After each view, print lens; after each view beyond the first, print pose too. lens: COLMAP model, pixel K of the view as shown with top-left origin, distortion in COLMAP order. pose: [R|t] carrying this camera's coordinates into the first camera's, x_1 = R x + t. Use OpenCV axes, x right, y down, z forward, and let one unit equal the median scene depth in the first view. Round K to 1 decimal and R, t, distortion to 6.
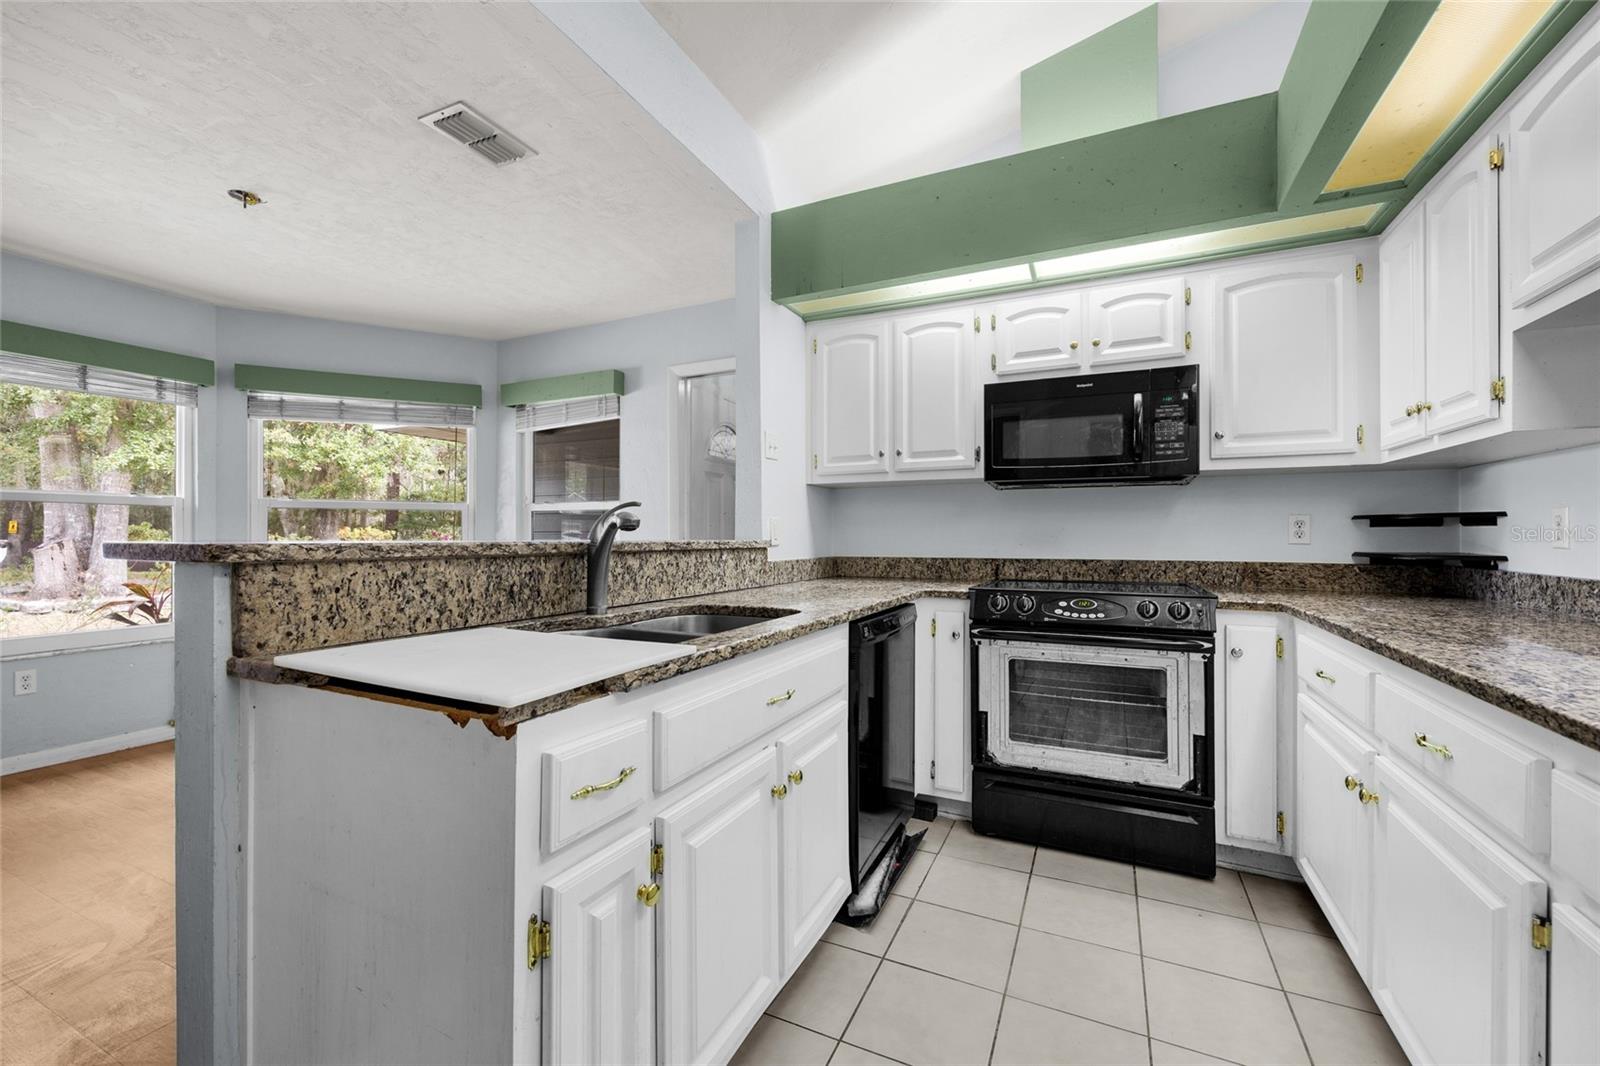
lens RADIAL K [[643.4, 0, 800.0], [0, 643.4, 533.0], [0, 0, 1]] dist [-0.004528, -0.000435]
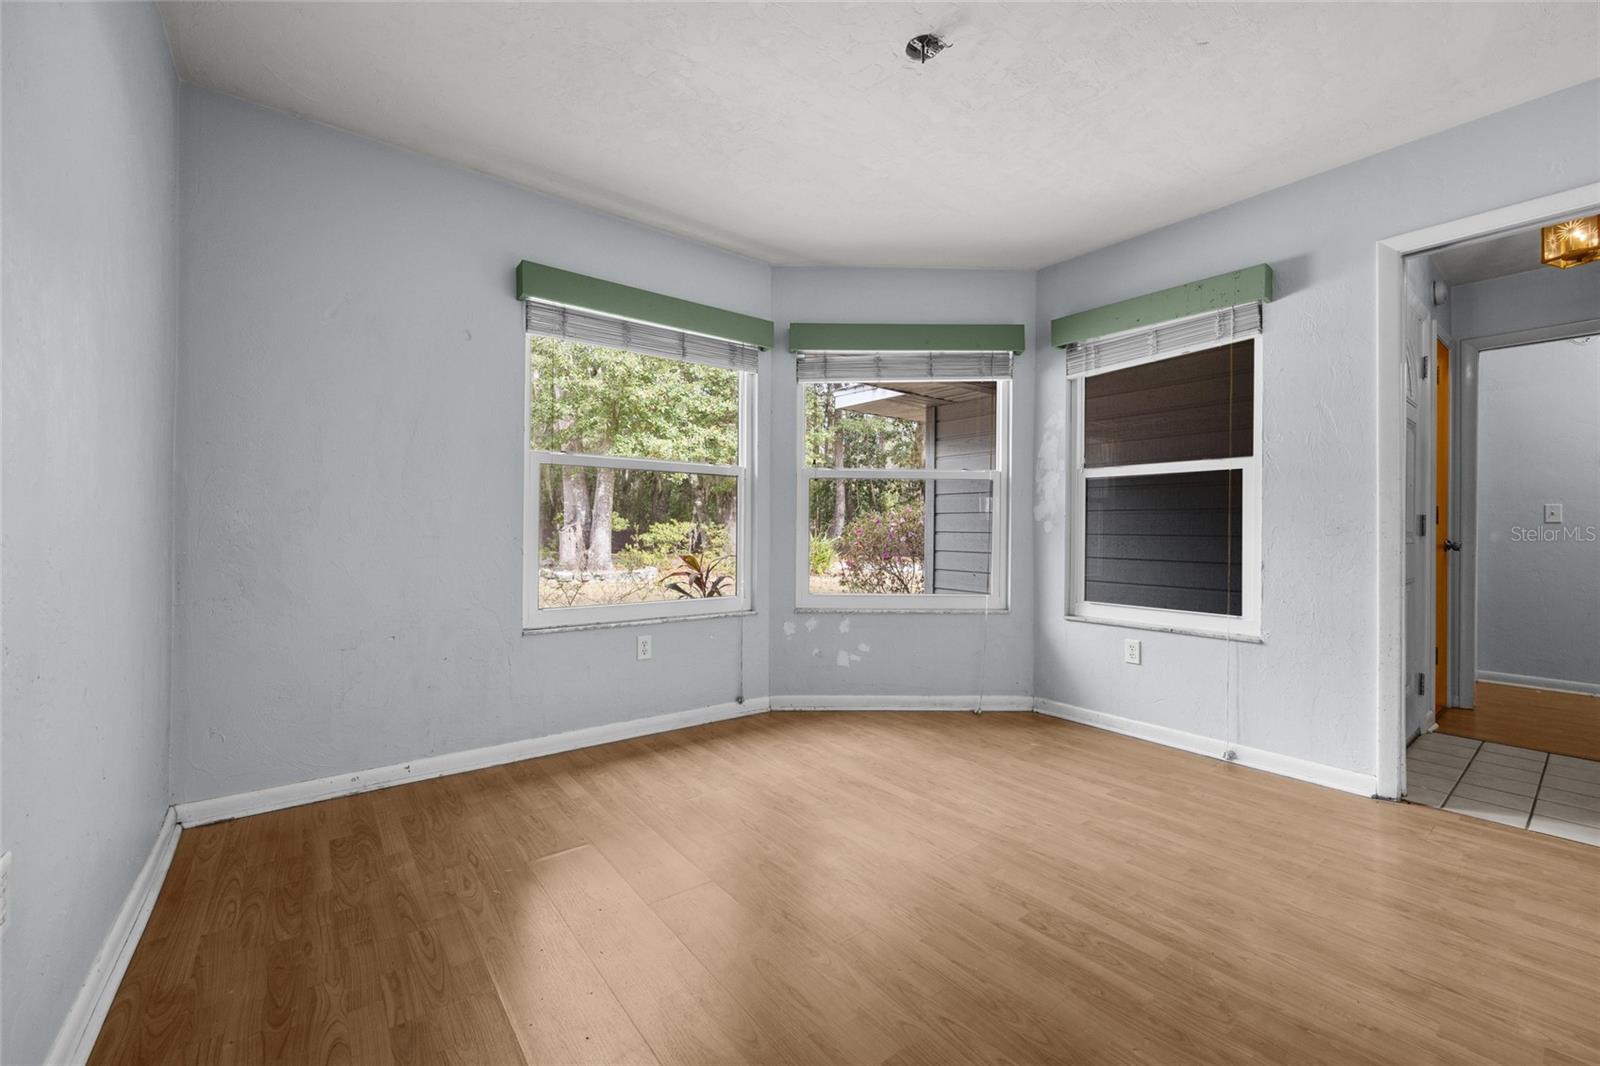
lens RADIAL K [[643.4, 0, 800.0], [0, 643.4, 533.0], [0, 0, 1]] dist [-0.004528, -0.000435]
pose [[0.890213, 0.011247, -0.455406, -0.400933], [-0.008160, 0.999928, 0.008744, 0.030935], [0.455472, -0.004068, 0.890241, 0.155049]]
